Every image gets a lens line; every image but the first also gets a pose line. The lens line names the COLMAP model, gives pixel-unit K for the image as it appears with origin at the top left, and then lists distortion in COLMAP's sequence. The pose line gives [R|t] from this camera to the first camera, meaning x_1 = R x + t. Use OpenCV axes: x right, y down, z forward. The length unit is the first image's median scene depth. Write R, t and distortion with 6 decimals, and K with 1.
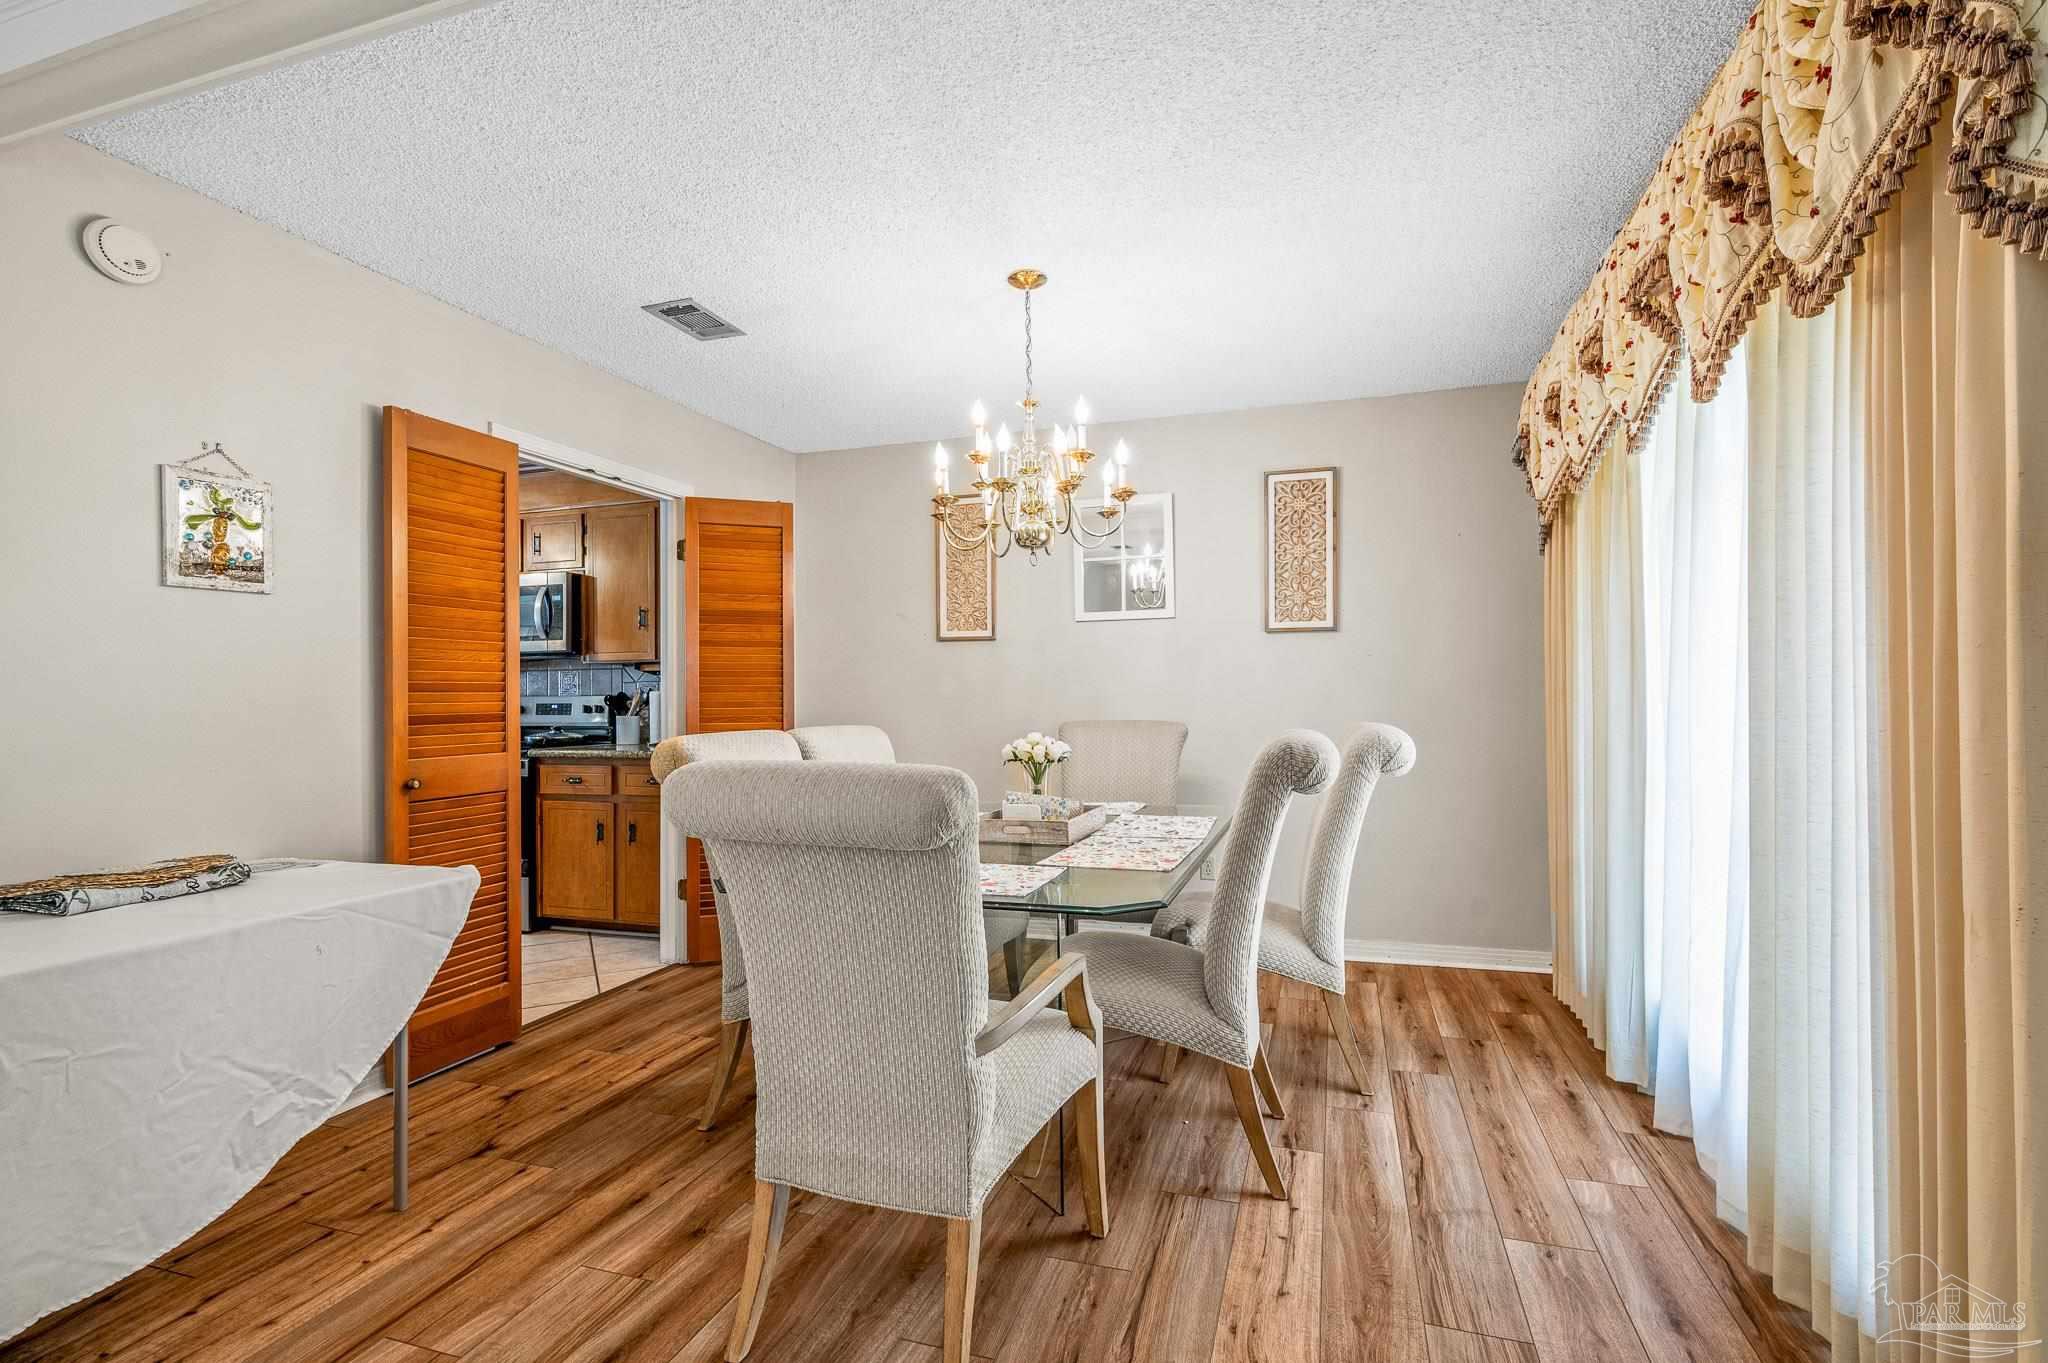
lens RADIAL K [[928.6, 0, 1027.0], [0, 928.6, 688.4], [0, 0, 1]] dist [-0.001608, -0.000151]
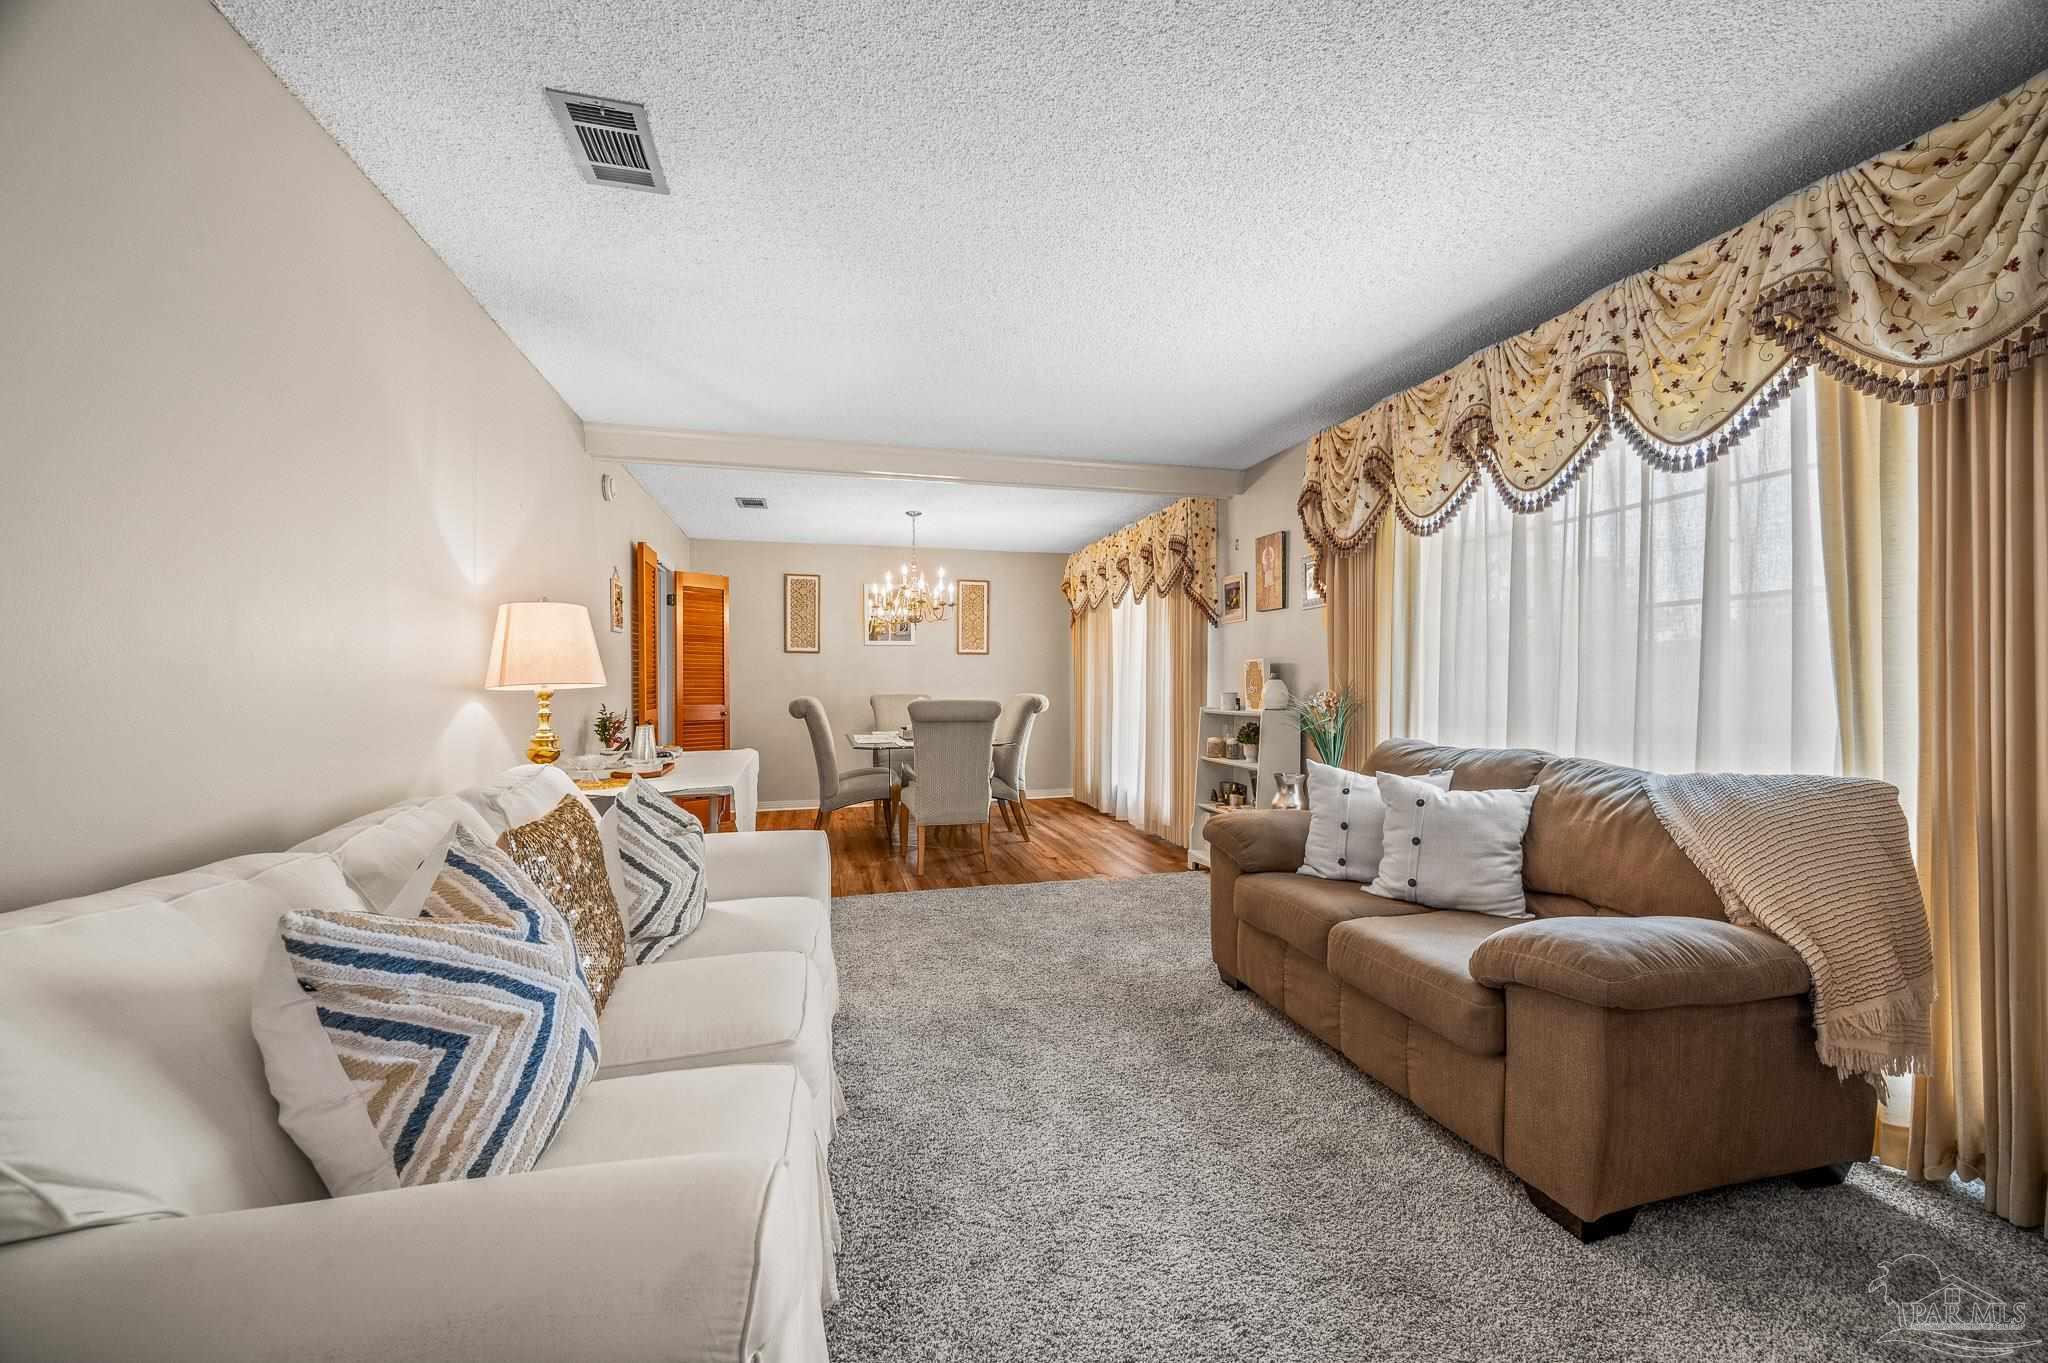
lens RADIAL K [[828.1, 0, 1025.3], [0, 828.1, 672.2], [0, 0, 1]] dist [-0.001057, 0.000114]
pose [[0.840691, 0.012558, 0.541369, -0.933709], [-0.008805, 0.999916, -0.009522, -0.001548], [-0.541443, 0.003238, 0.840731, -1.003321]]
